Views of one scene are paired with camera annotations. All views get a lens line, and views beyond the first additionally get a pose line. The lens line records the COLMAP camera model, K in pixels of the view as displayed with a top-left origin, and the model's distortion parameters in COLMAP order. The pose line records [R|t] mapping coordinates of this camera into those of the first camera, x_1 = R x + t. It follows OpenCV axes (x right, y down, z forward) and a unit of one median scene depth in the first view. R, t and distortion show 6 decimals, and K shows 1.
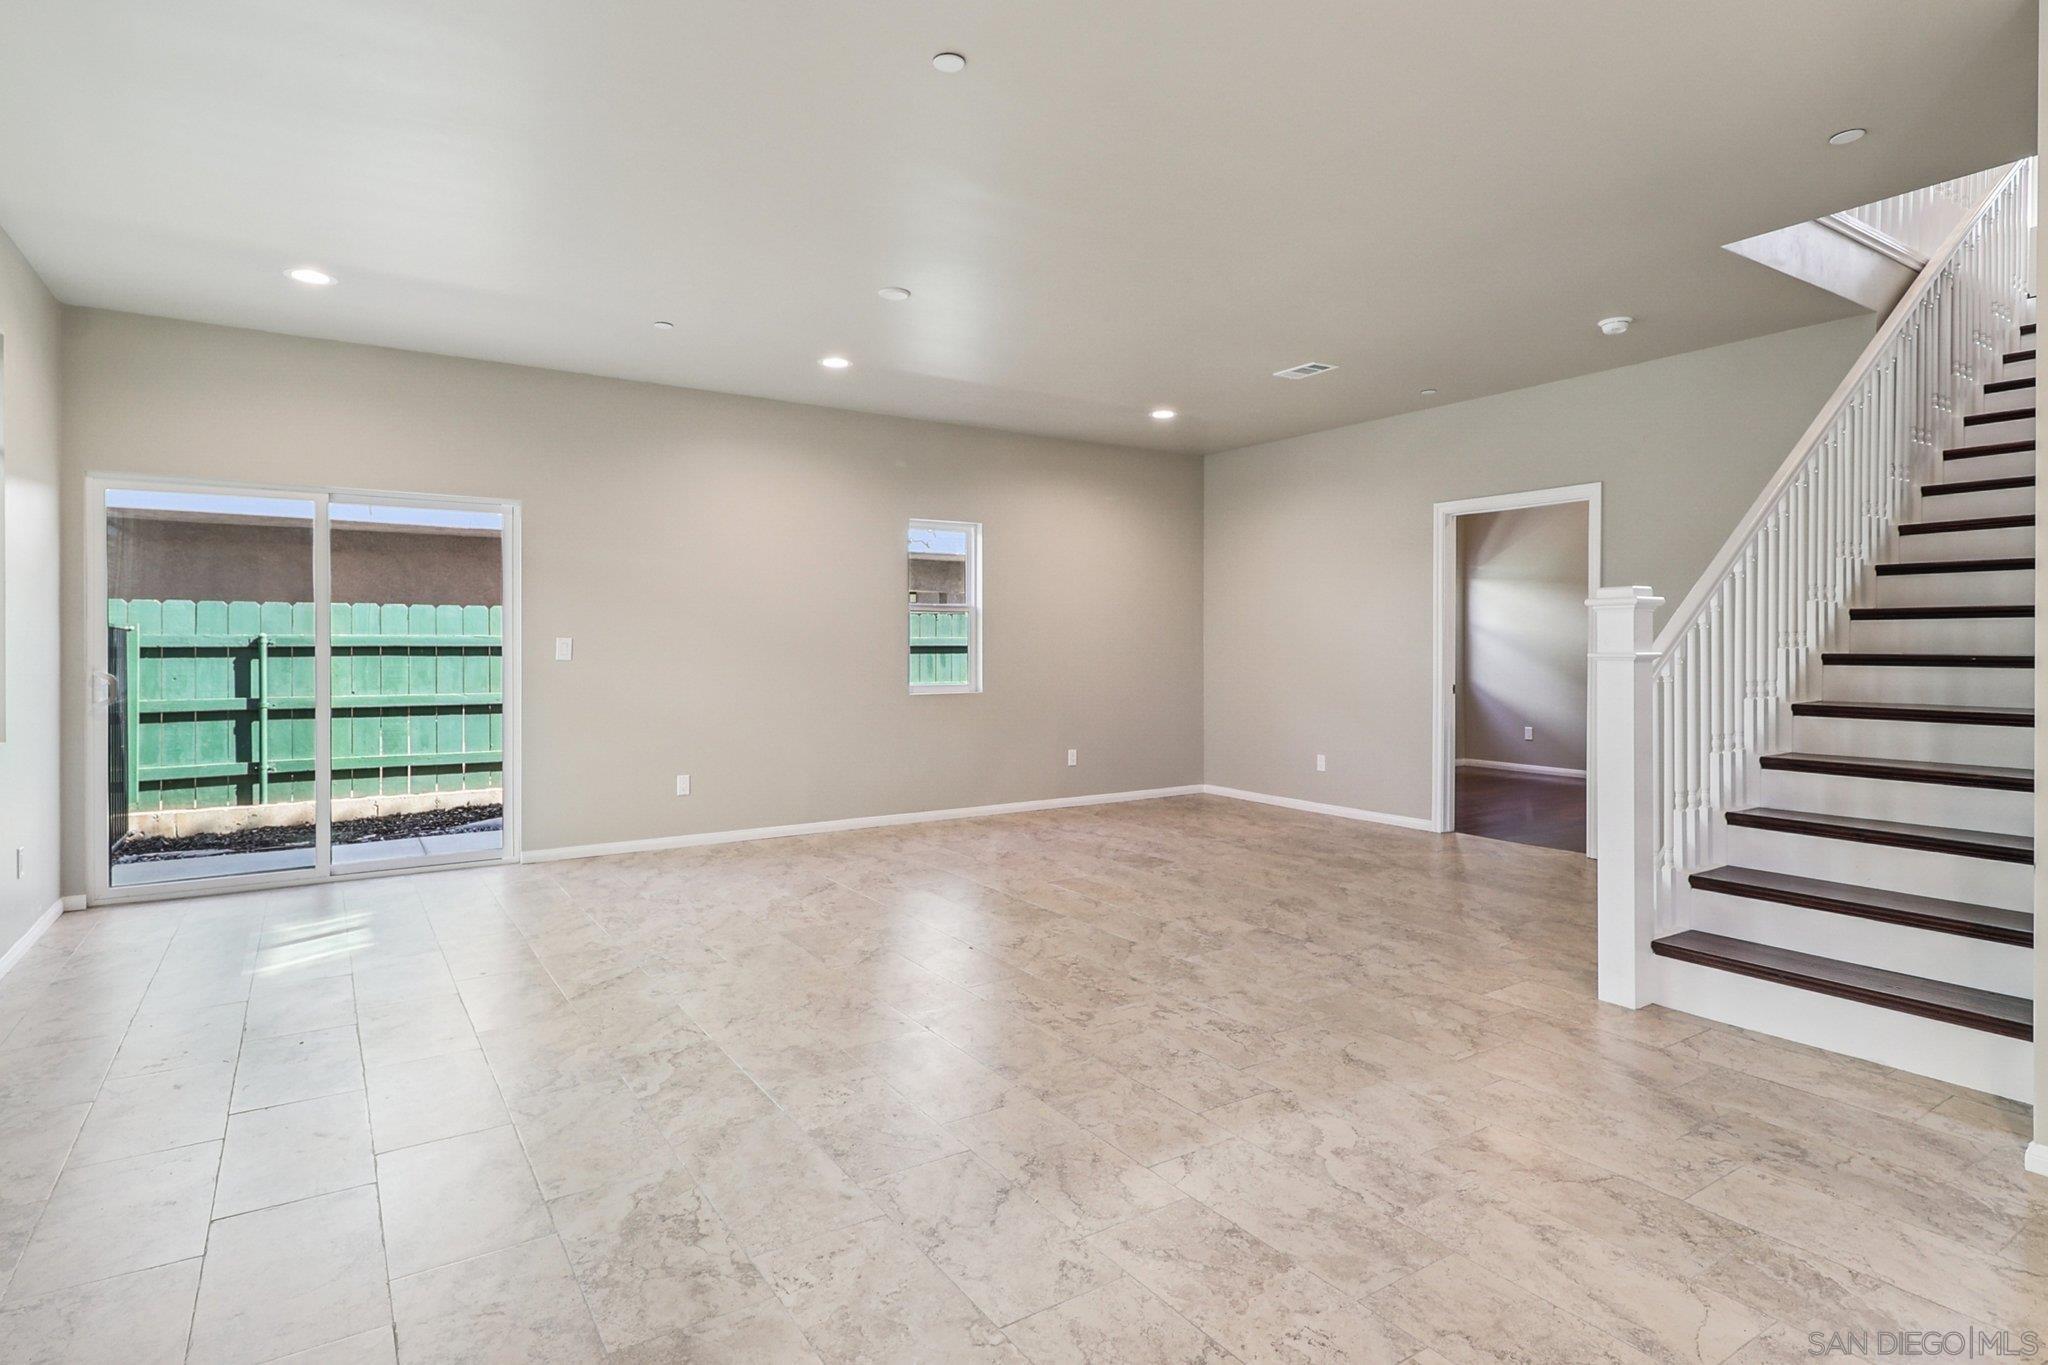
lens RADIAL K [[1061.2, 0, 1023.5], [0, 1061.2, 660.3], [0, 0, 1]] dist [0.023831, -0.016573]
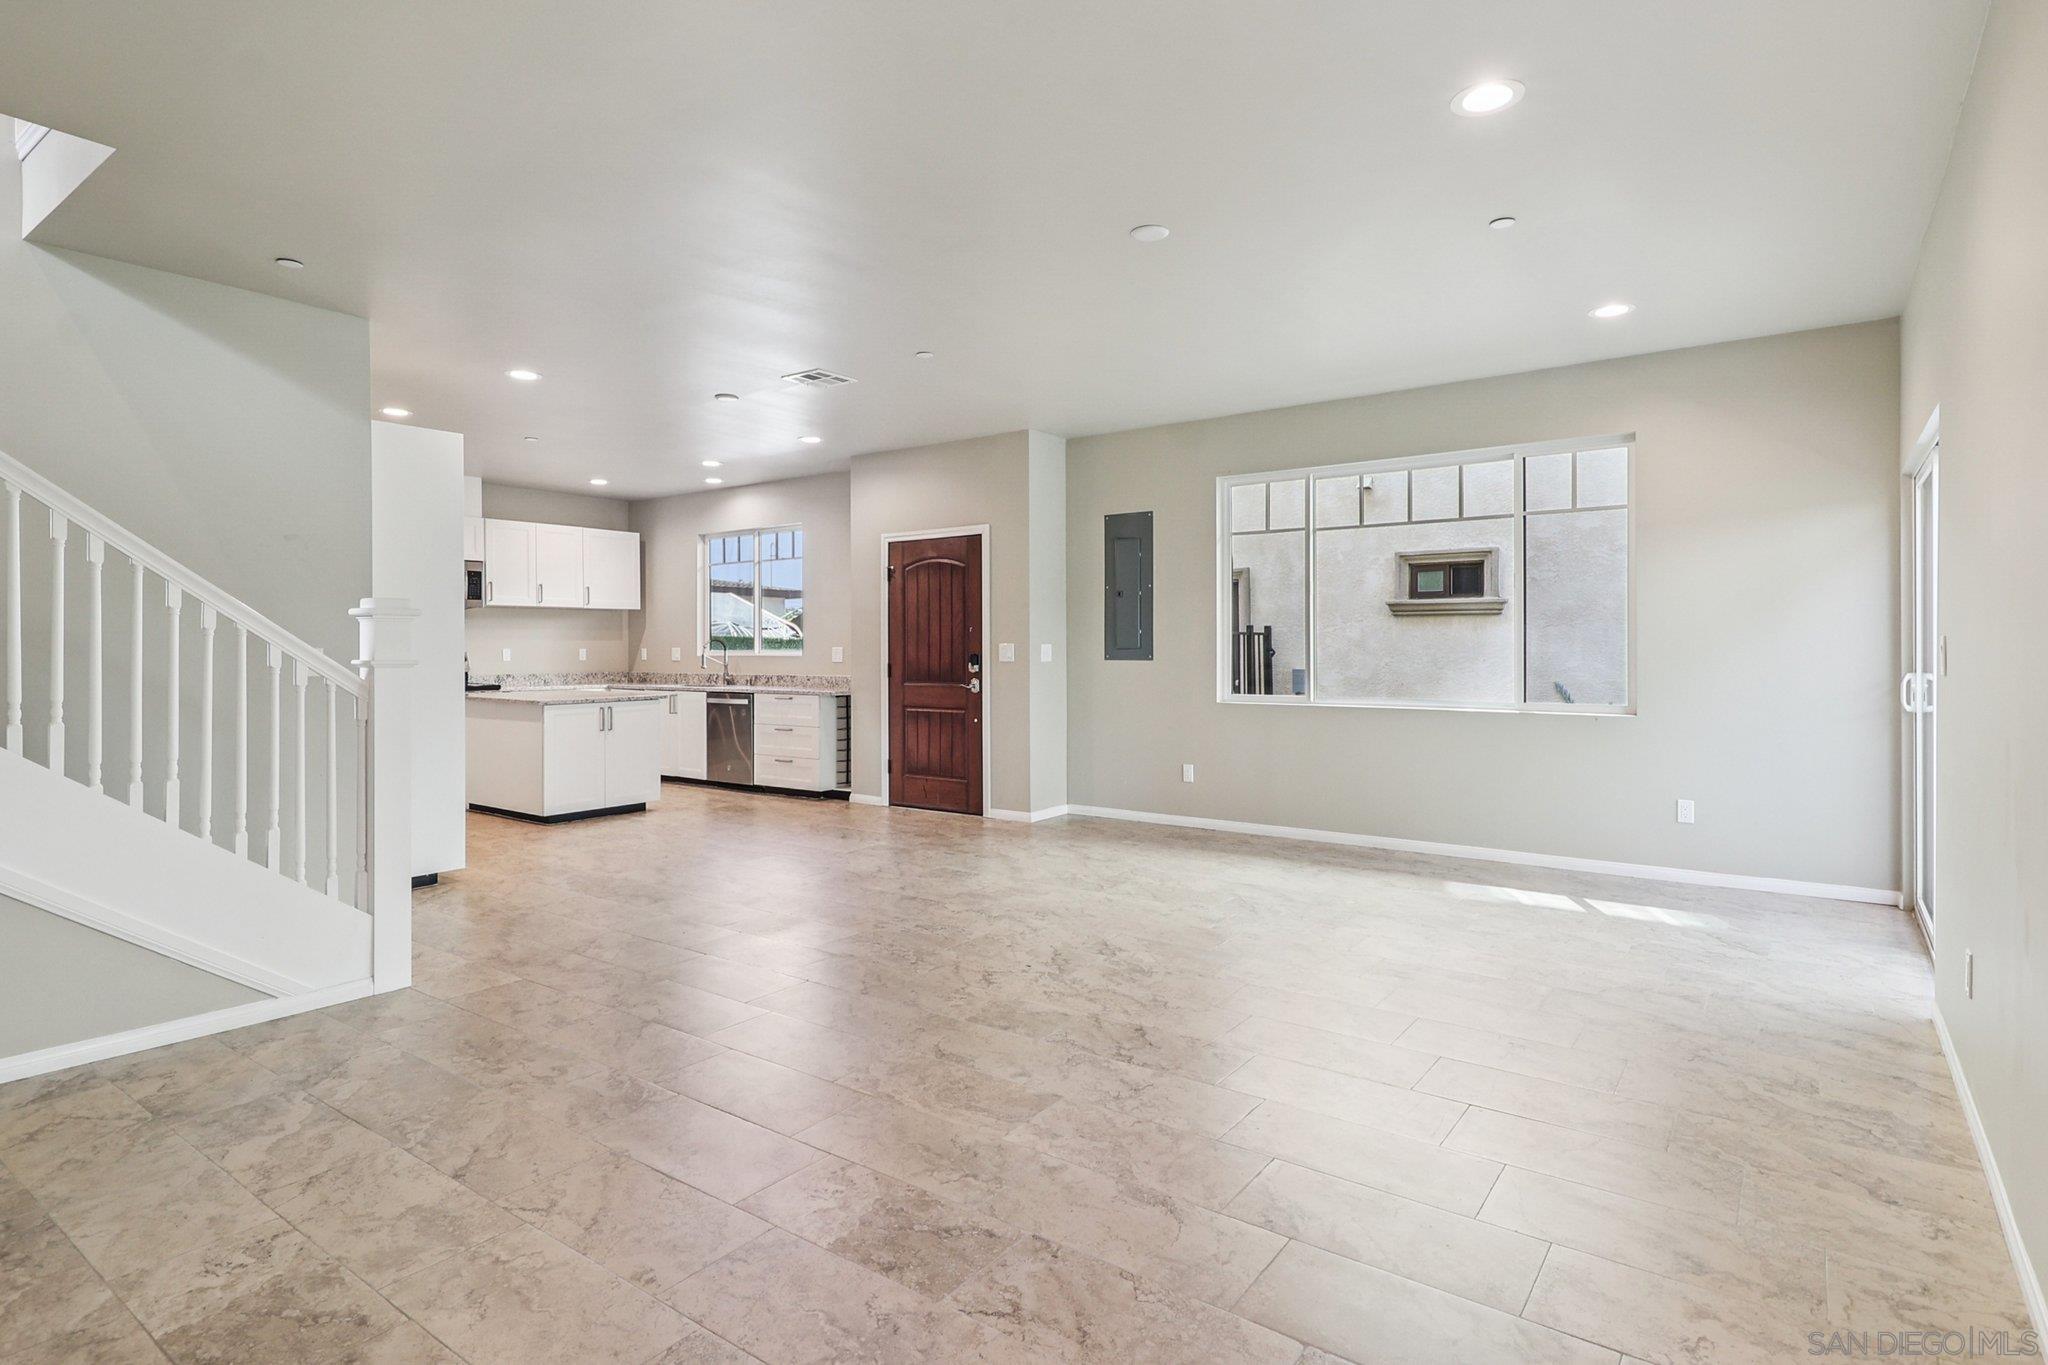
lens RADIAL K [[1061.2, 0, 1023.5], [0, 1061.2, 660.3], [0, 0, 1]] dist [0.023831, -0.016573]
pose [[-0.939609, 0.005898, -0.342198, 0.152961], [-0.002783, 0.999687, 0.024872, -0.015987], [0.342237, 0.024322, -0.939299, 1.025218]]
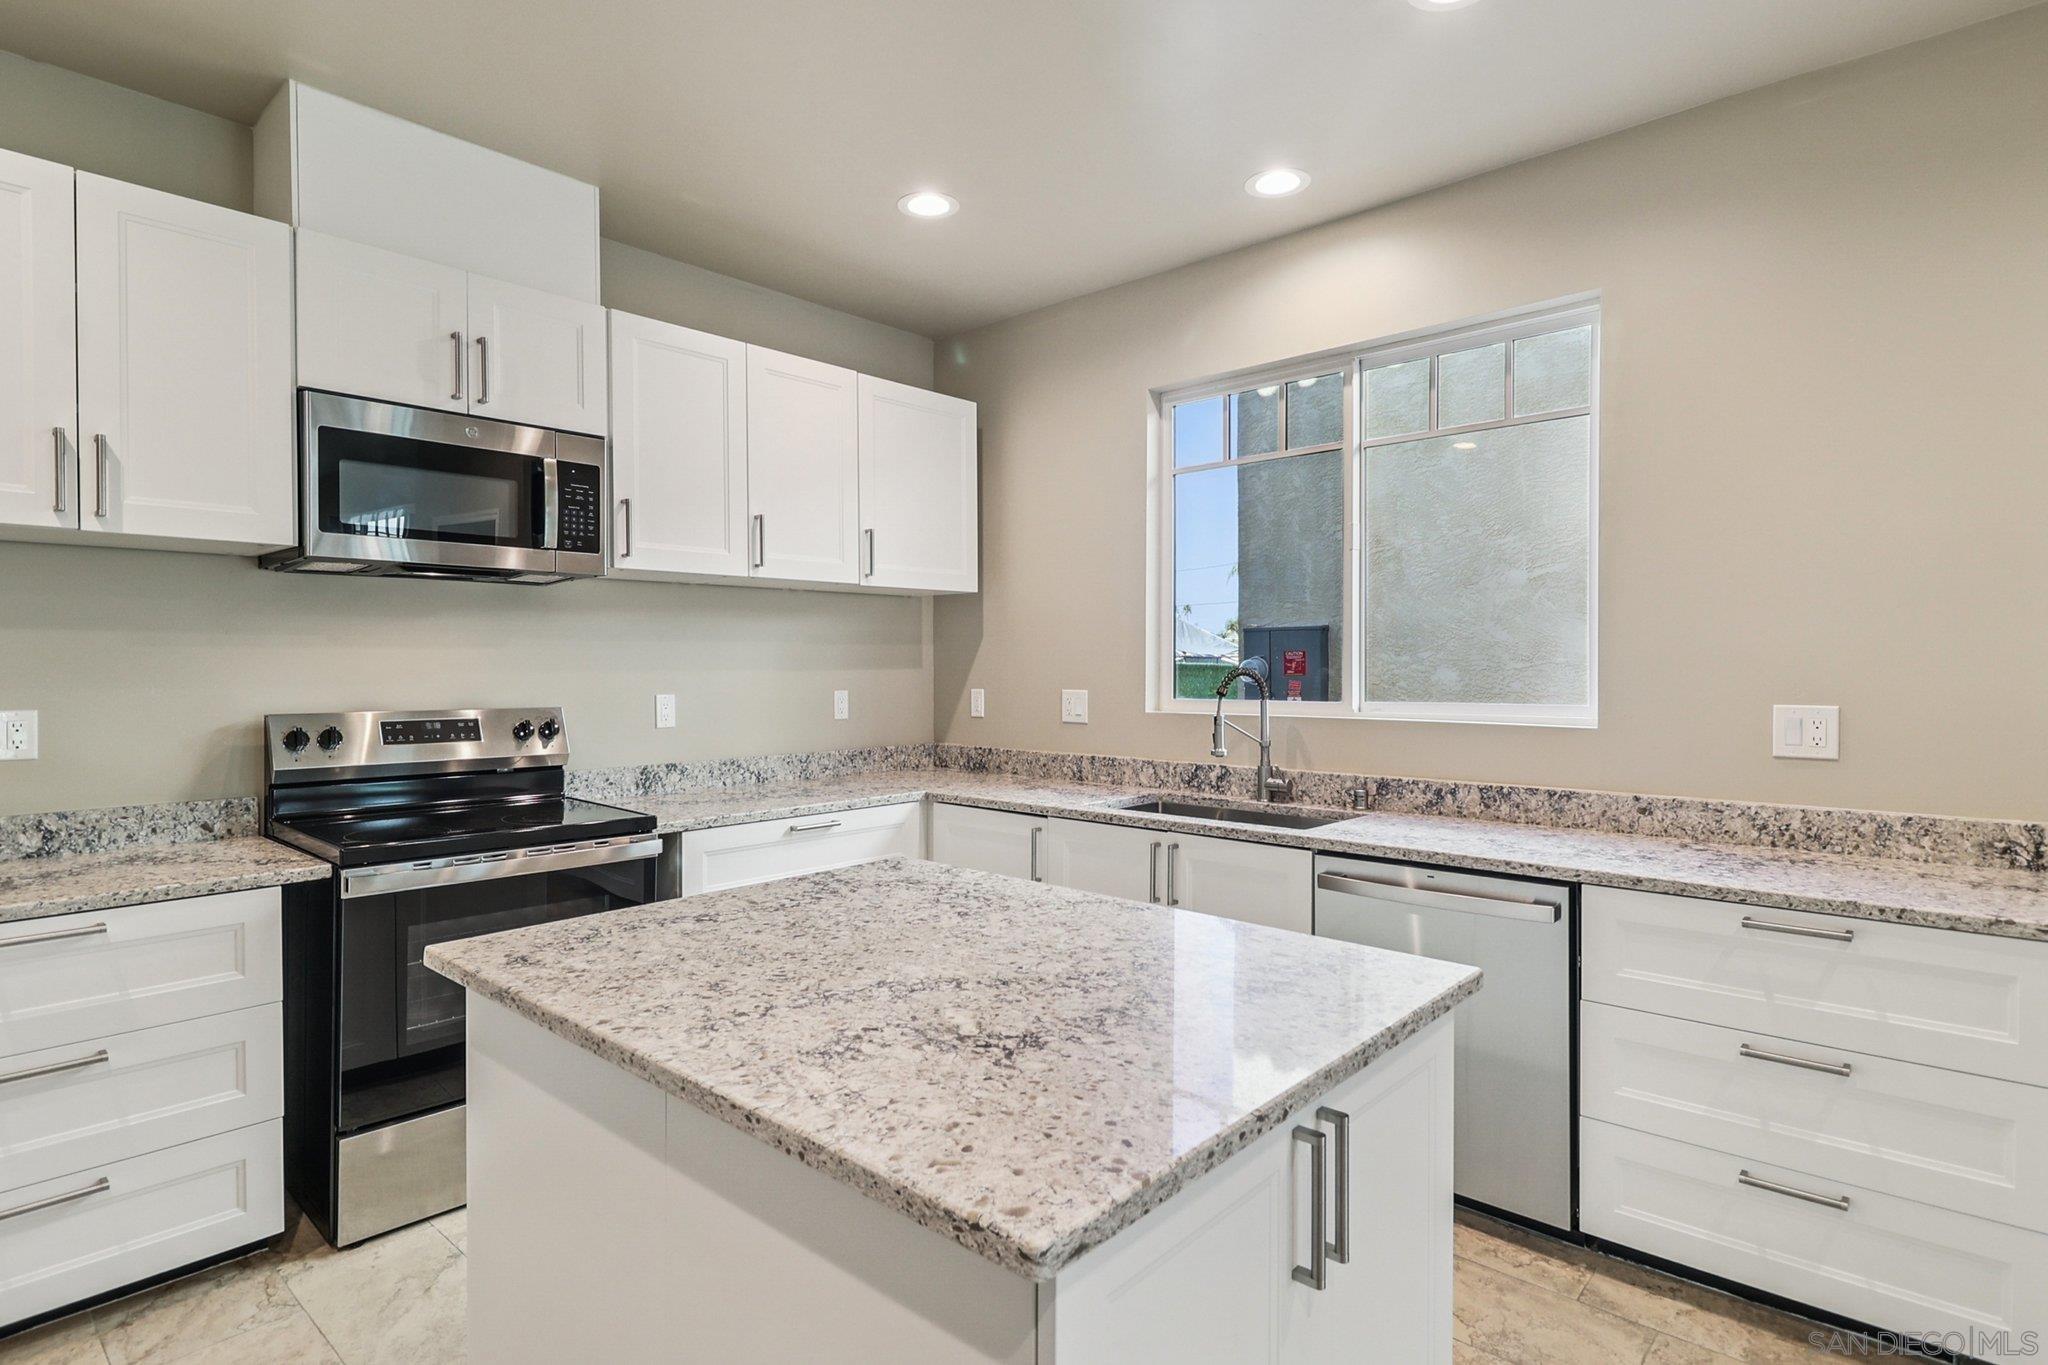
lens RADIAL K [[1061.2, 0, 1023.5], [0, 1061.2, 660.3], [0, 0, 1]] dist [0.023831, -0.016573]
pose [[-0.969016, -0.000822, -0.246998, 0.258604], [-0.003503, 0.999940, 0.010413, -0.016828], [0.246975, 0.010956, -0.968960, 0.122393]]
